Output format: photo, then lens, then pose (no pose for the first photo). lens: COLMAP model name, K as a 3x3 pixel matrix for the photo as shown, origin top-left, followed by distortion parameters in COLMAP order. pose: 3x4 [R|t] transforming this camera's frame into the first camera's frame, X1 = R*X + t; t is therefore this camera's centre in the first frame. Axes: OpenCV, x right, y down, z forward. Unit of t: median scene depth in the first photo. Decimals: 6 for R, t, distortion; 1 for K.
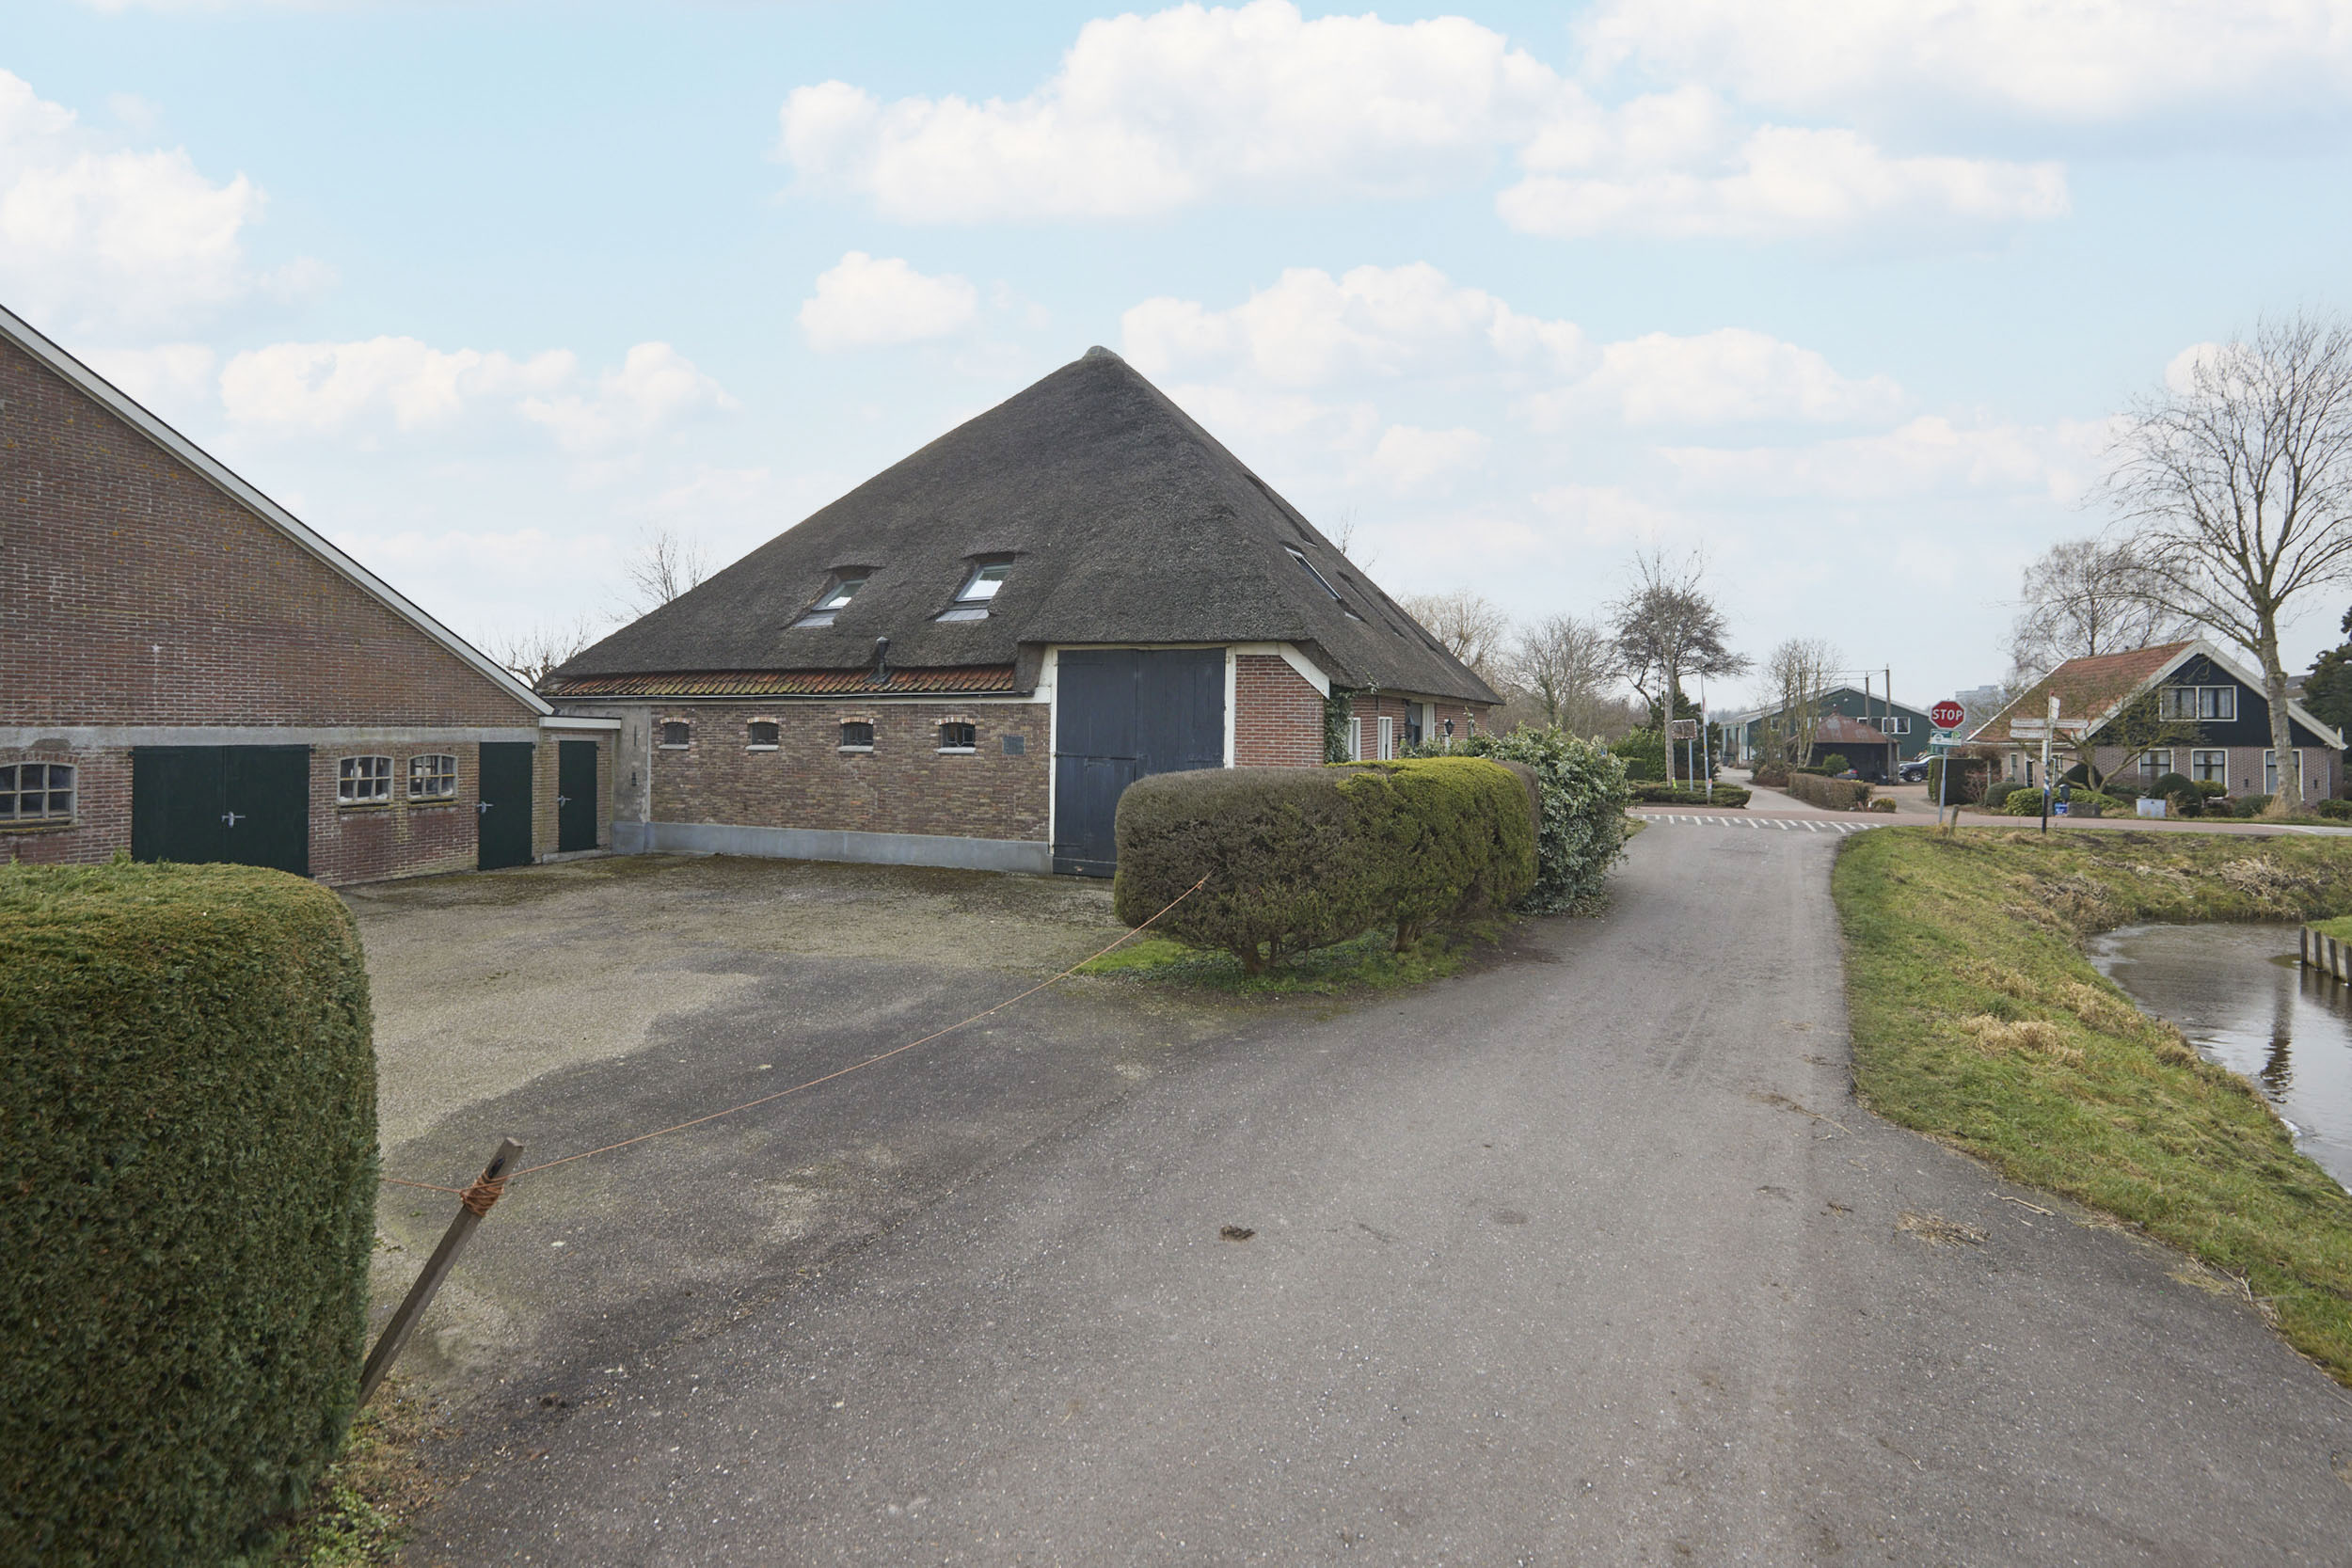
lens RADIAL K [[1116.4, 0, 1179.2], [0, 1116.4, 733.0], [0, 0, 1]] dist [0.002804, 0.000564]
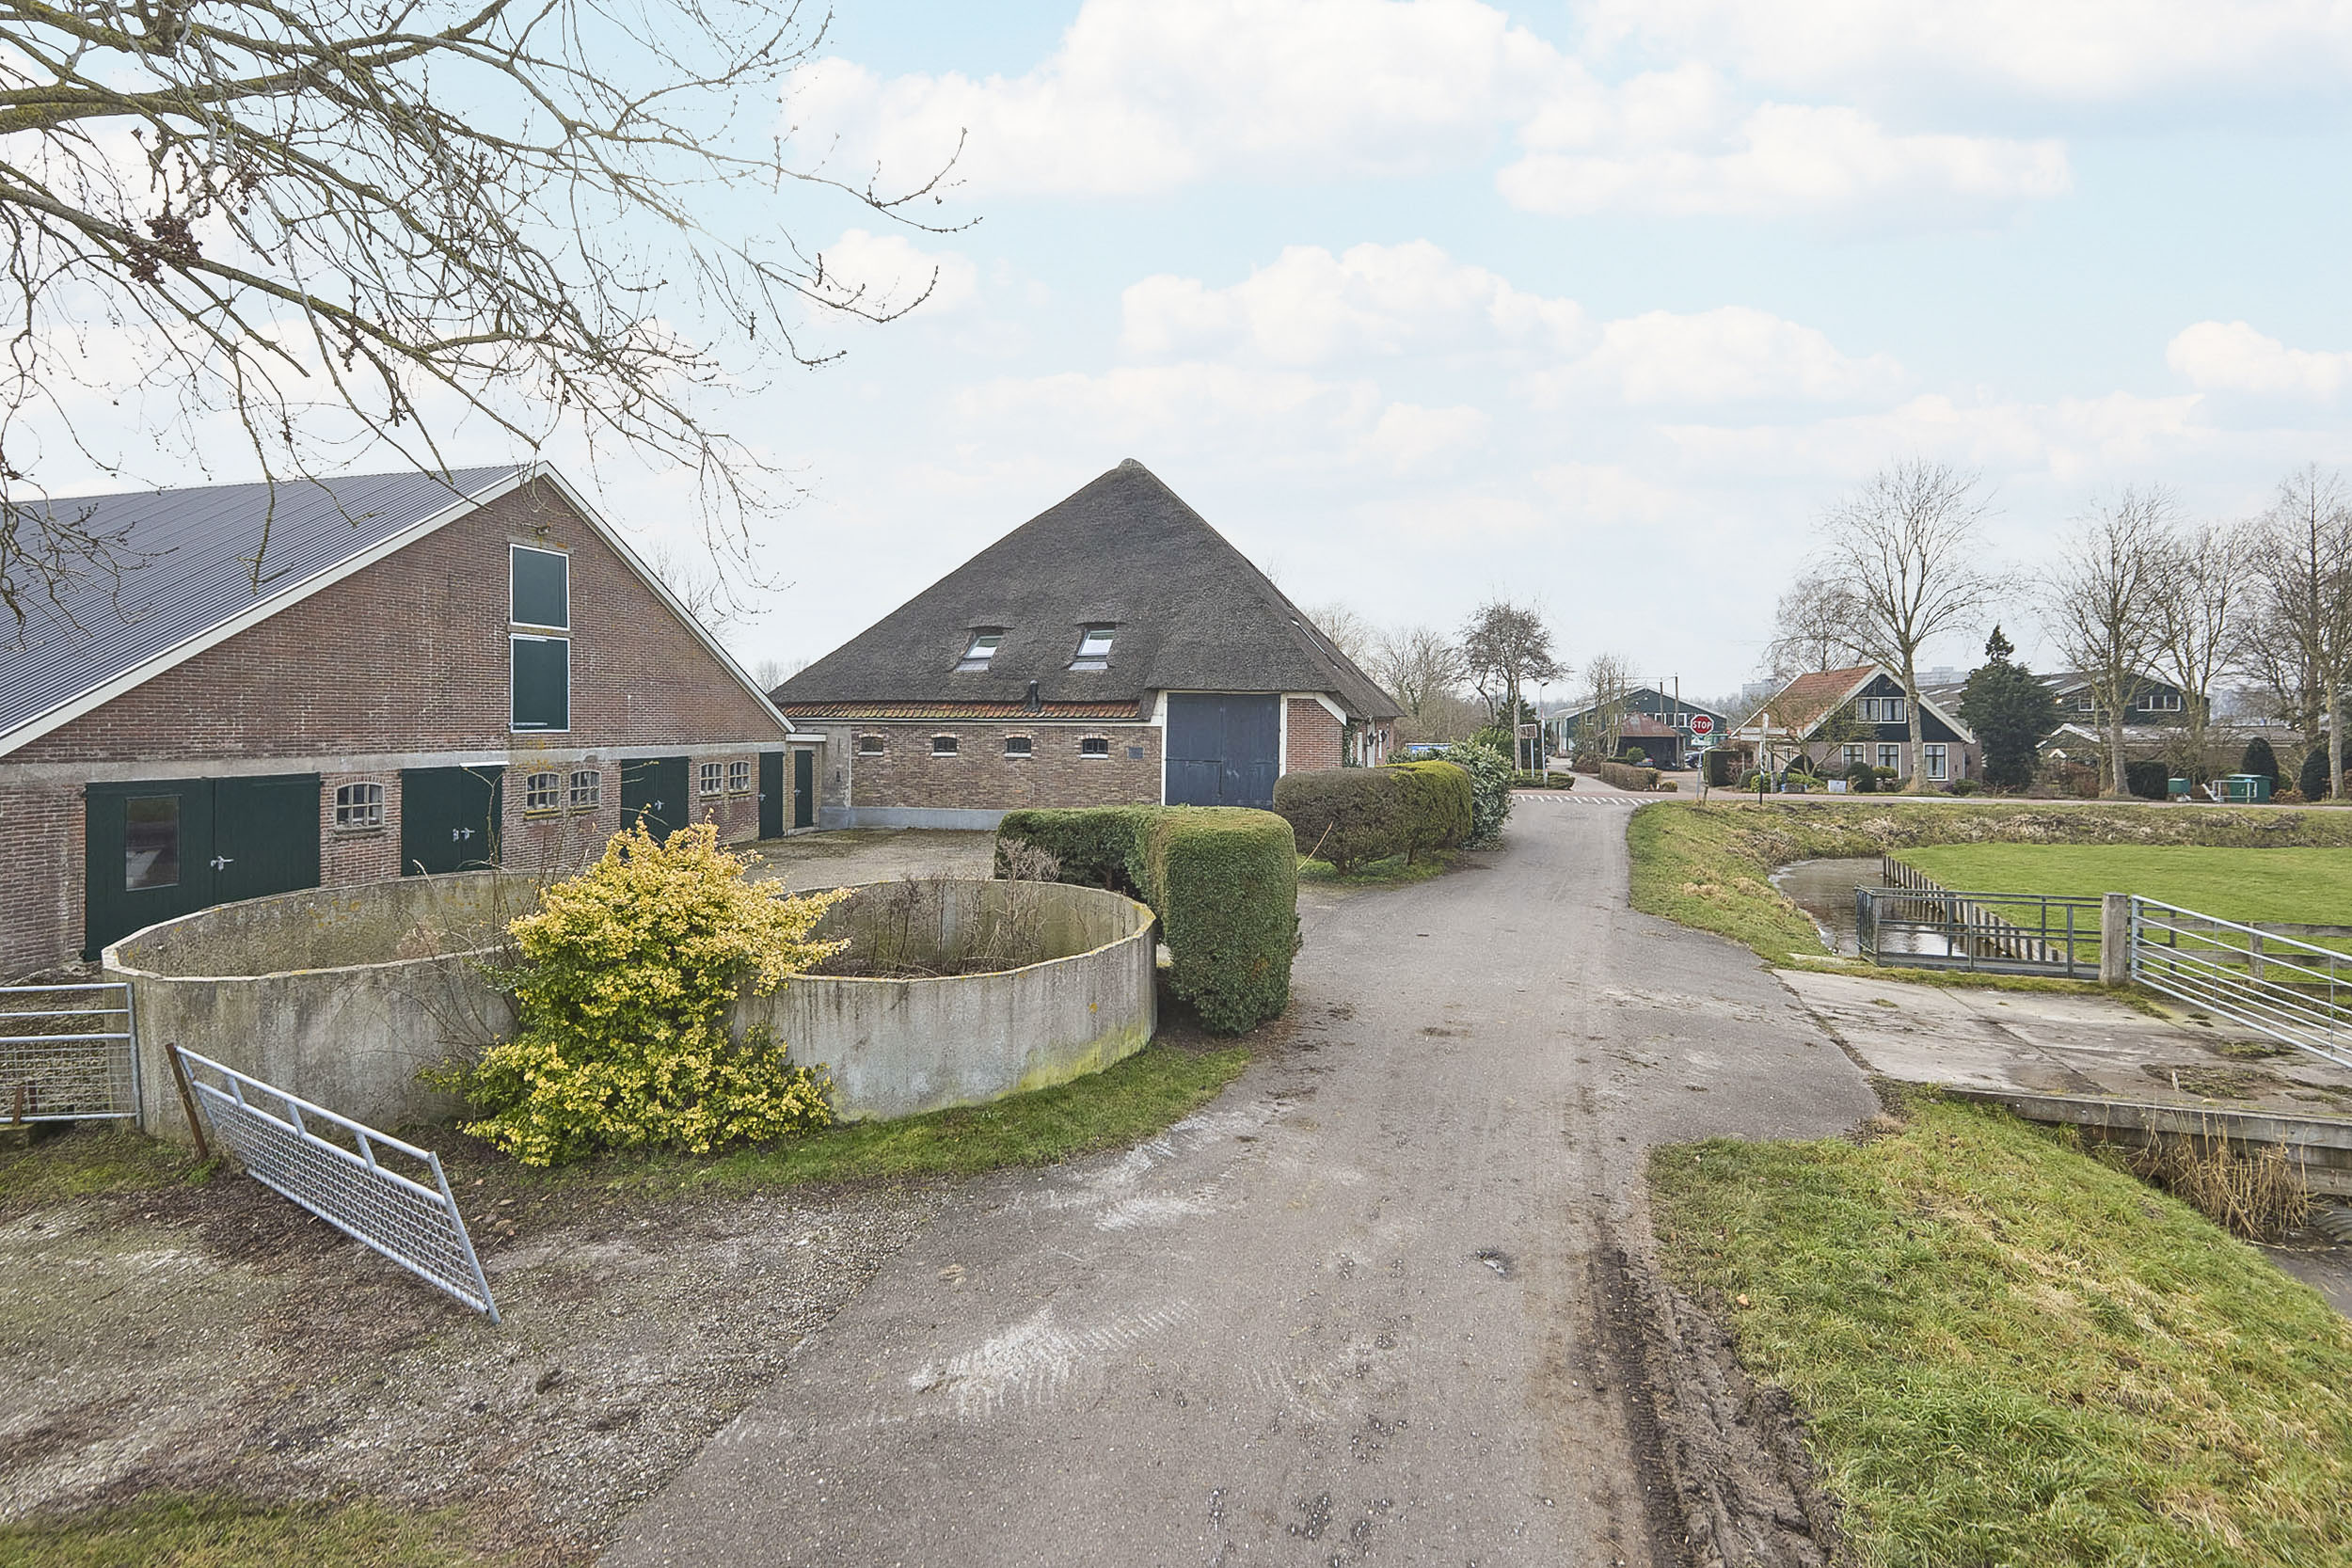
lens RADIAL K [[1116.4, 0, 1179.2], [0, 1116.4, 733.0], [0, 0, 1]] dist [0.002804, 0.000564]
pose [[0.990320, -0.003704, 0.138757, -0.256222], [0.002418, 0.999953, 0.009437, -0.026428], [-0.138785, -0.009010, 0.990282, -0.464147]]
